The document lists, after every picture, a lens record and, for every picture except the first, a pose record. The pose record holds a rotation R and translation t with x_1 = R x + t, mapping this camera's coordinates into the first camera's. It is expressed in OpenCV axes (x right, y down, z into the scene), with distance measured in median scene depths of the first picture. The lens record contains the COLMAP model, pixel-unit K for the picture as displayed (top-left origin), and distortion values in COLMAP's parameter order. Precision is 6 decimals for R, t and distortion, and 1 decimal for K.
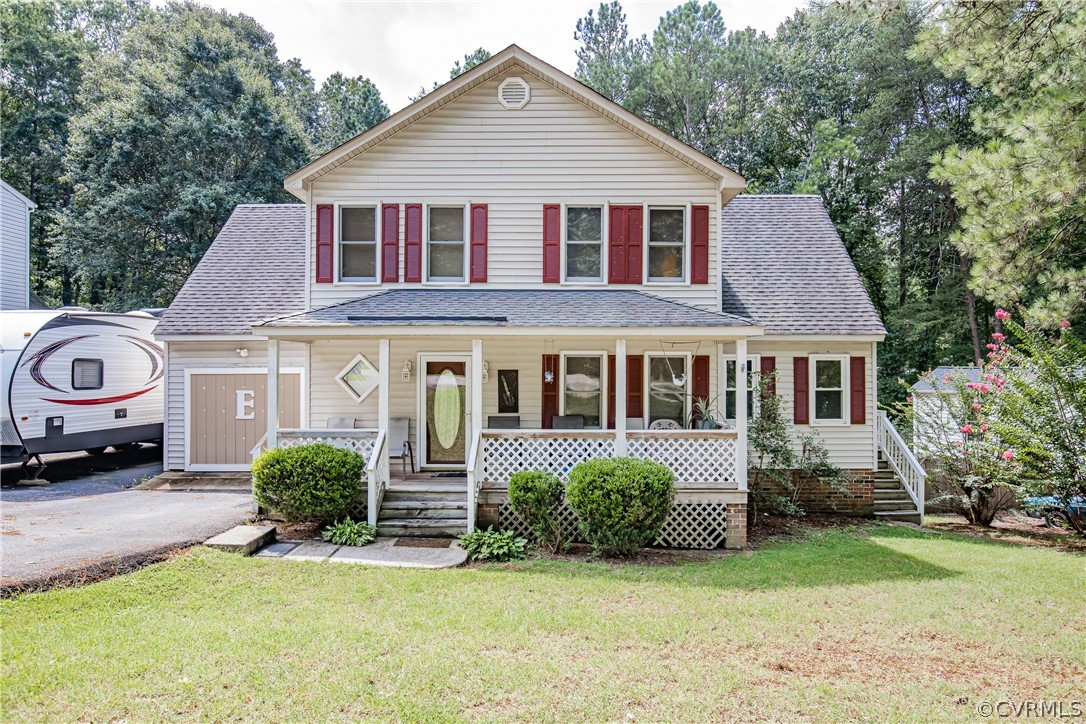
lens RADIAL K [[628.4, 0, 542.4], [0, 628.4, 365.1], [0, 0, 1]] dist [-0.019978, 0.000014]
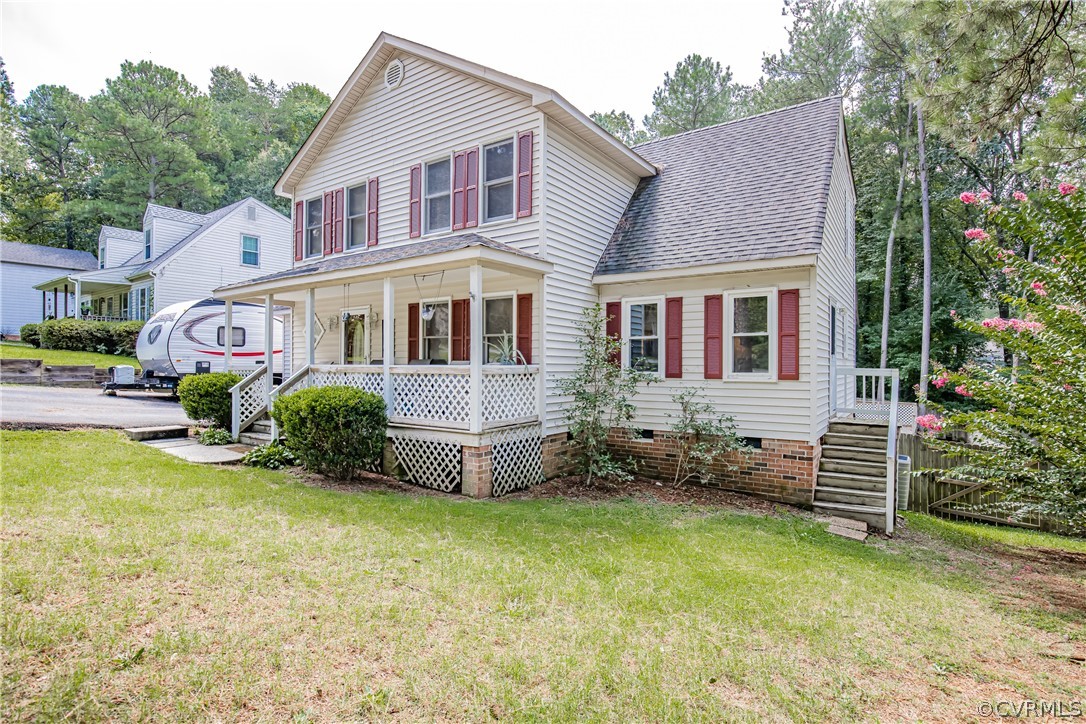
lens RADIAL K [[530.7, 0, 543.1], [0, 530.7, 362.2], [0, 0, 1]] dist [-0.018513, -0.000152]
pose [[0.824707, -0.000434, -0.565561, 0.717165], [0.000213, 1.000000, -0.000456, 0.085515], [0.565561, 0.000256, 0.824707, 0.366666]]
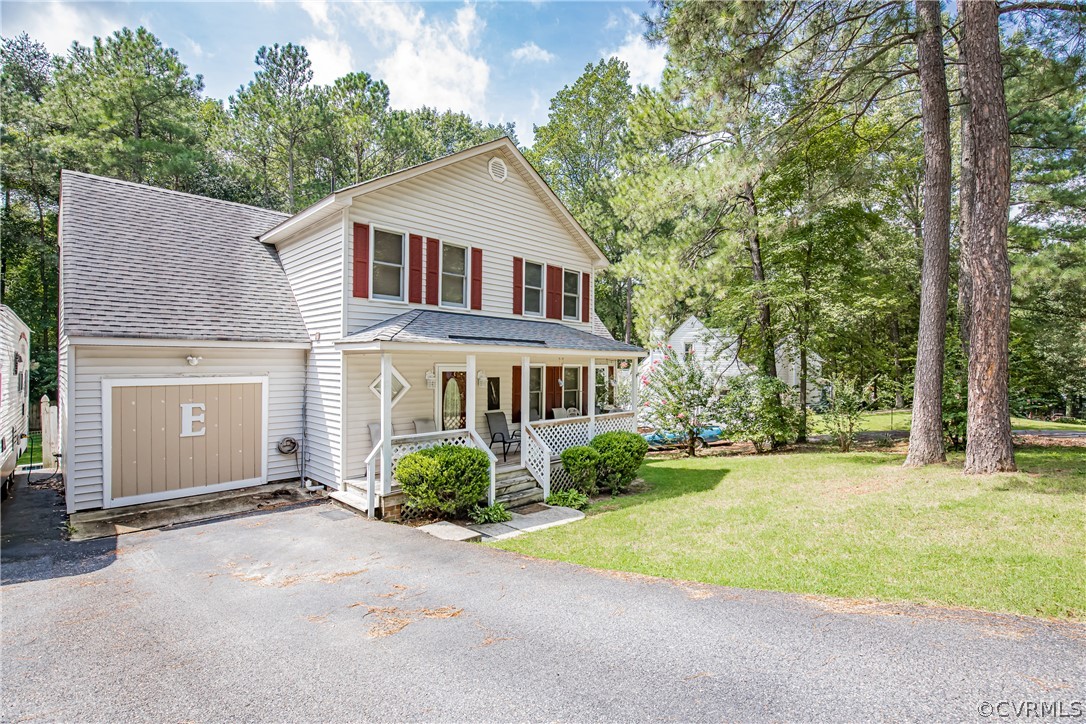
lens RADIAL K [[497.8, 0, 546.8], [0, 497.8, 364.7], [0, 0, 1]] dist [-0.025994, 0.001204]
pose [[0.687911, 0.003897, 0.725785, -0.740439], [-0.006391, 0.999979, 0.000688, -0.020289], [-0.725767, -0.005112, 0.687921, 0.194862]]
